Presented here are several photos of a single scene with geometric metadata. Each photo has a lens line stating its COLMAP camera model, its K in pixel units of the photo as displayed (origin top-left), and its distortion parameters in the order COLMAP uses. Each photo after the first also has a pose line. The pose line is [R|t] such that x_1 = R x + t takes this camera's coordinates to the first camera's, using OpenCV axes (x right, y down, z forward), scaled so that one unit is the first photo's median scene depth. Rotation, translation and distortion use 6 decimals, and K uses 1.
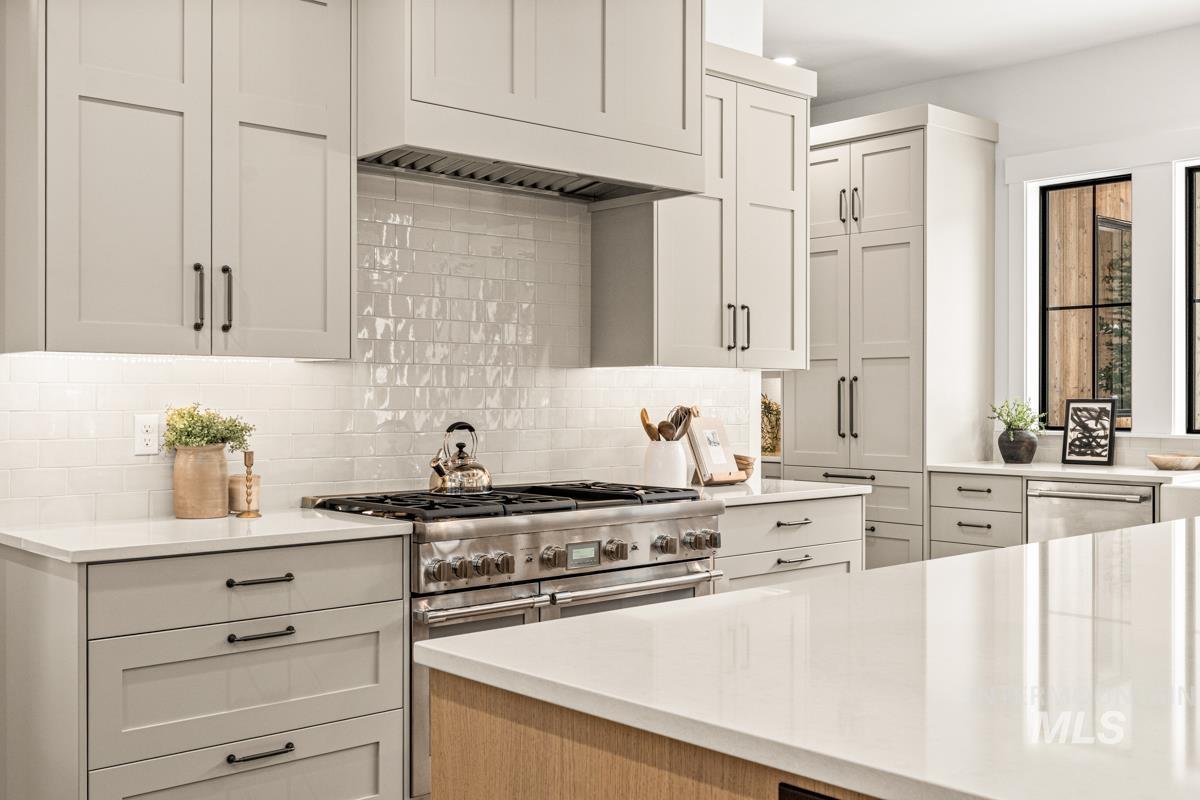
lens RADIAL K [[1230.5, 0, 599.8], [0, 1230.5, 403.3], [0, 0, 1]] dist [0.006710, 0.000000]
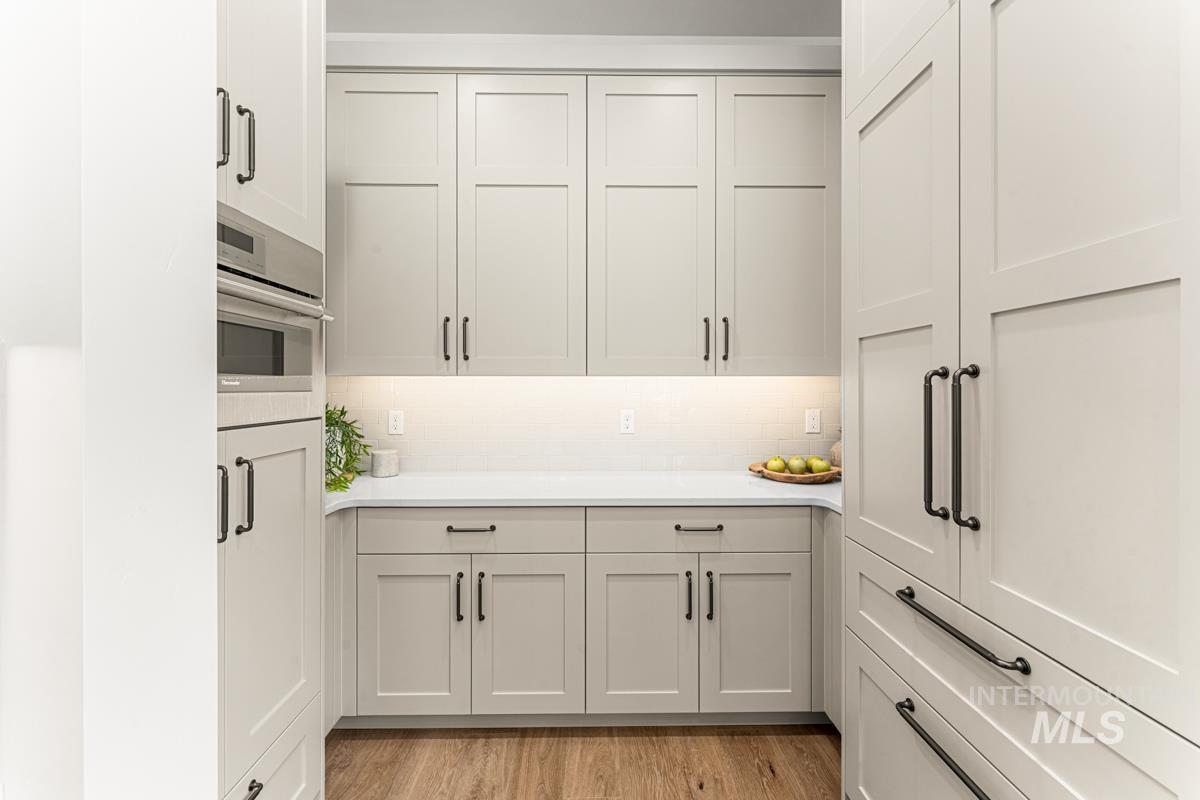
lens RADIAL K [[476.1, 0, 603.4], [0, 476.1, 387.7], [0, 0, 1]] dist [-0.017289, -0.000095]
pose [[0.750540, -0.001238, -0.660824, 0.230361], [-0.002189, 0.999988, -0.004360, -0.014815], [0.660822, 0.004719, 0.750528, 0.867767]]
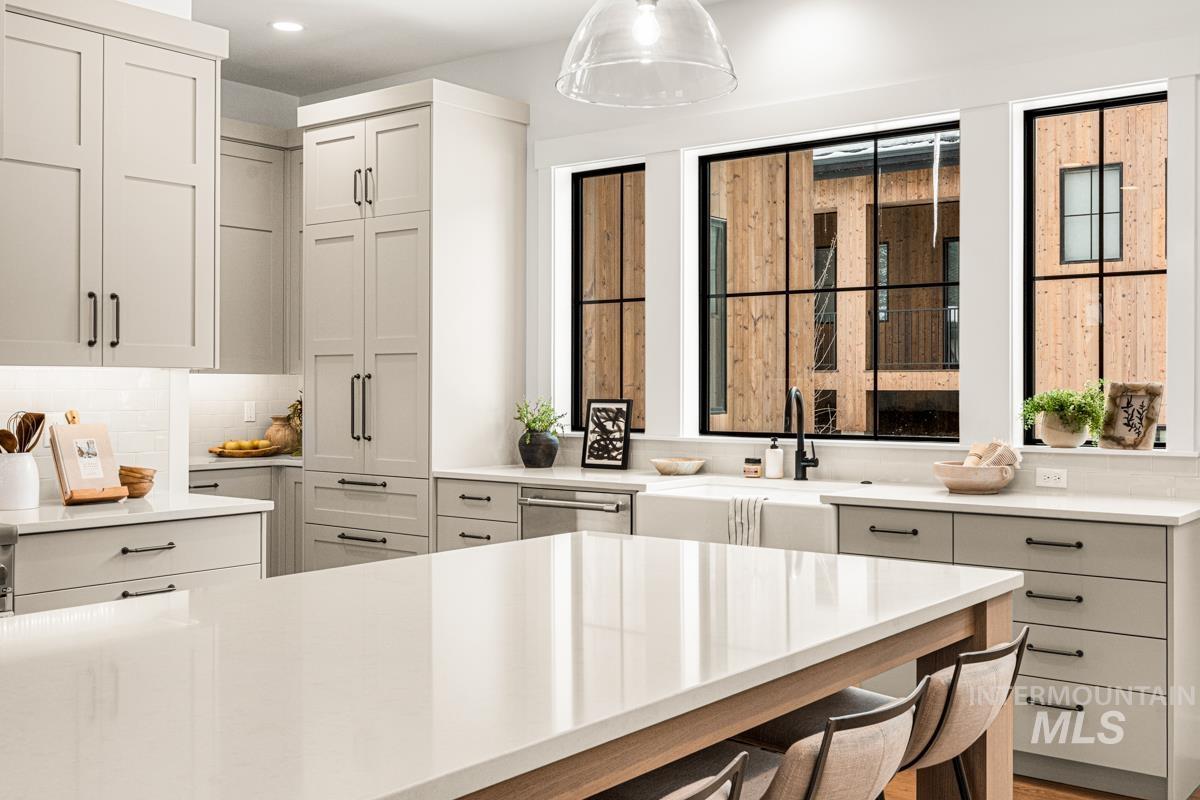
lens RADIAL K [[1230.5, 0, 596.8], [0, 1230.5, 373.3], [0, 0, 1]] dist [0.006710, 0.000000]
pose [[0.986313, 0.003236, 0.164854, 0.236685], [-0.000668, 0.999878, -0.015631, -0.008359], [-0.164884, 0.015307, 0.986194, 0.074744]]
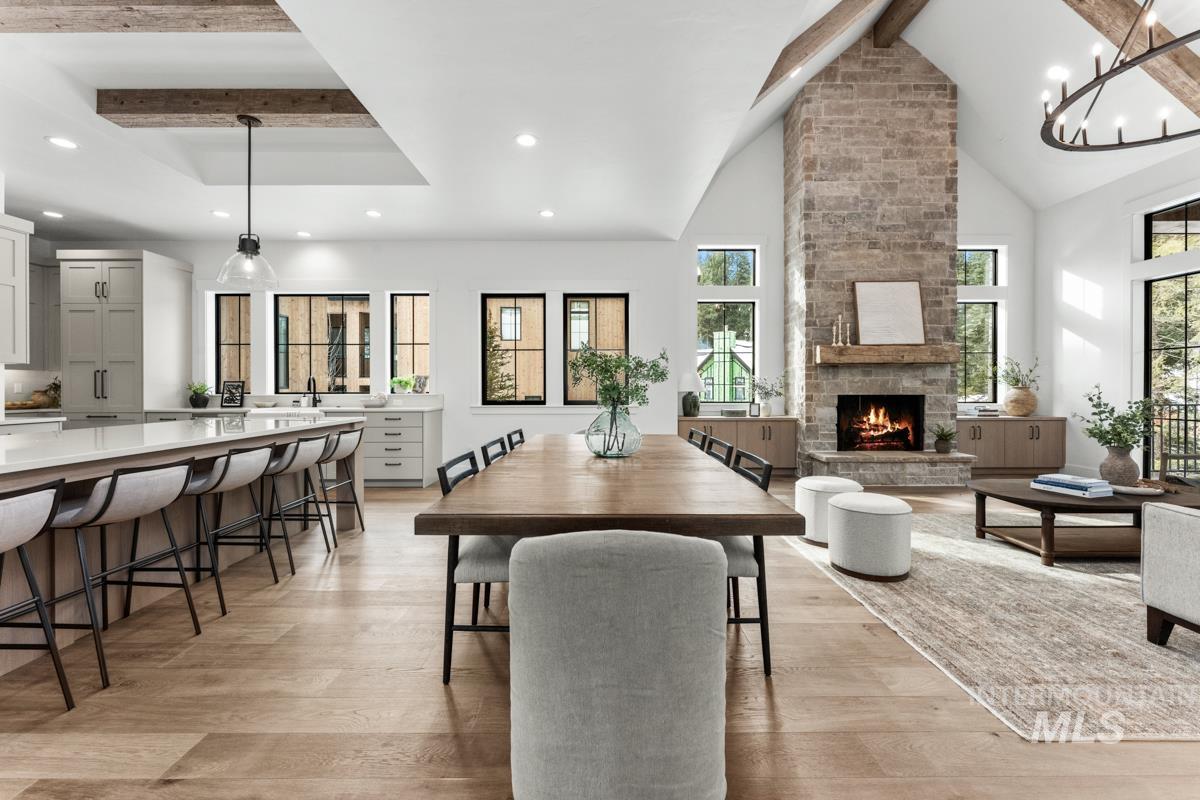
lens RADIAL K [[481.5, 0, 600.1], [0, 481.5, 388.8], [0, 0, 1]] dist [0.001511, -0.000277]
pose [[0.674549, -0.003417, 0.738222, 0.178592], [0.005122, 0.999987, -0.000052, 0.016409], [-0.738212, 0.003816, 0.674558, -0.217294]]
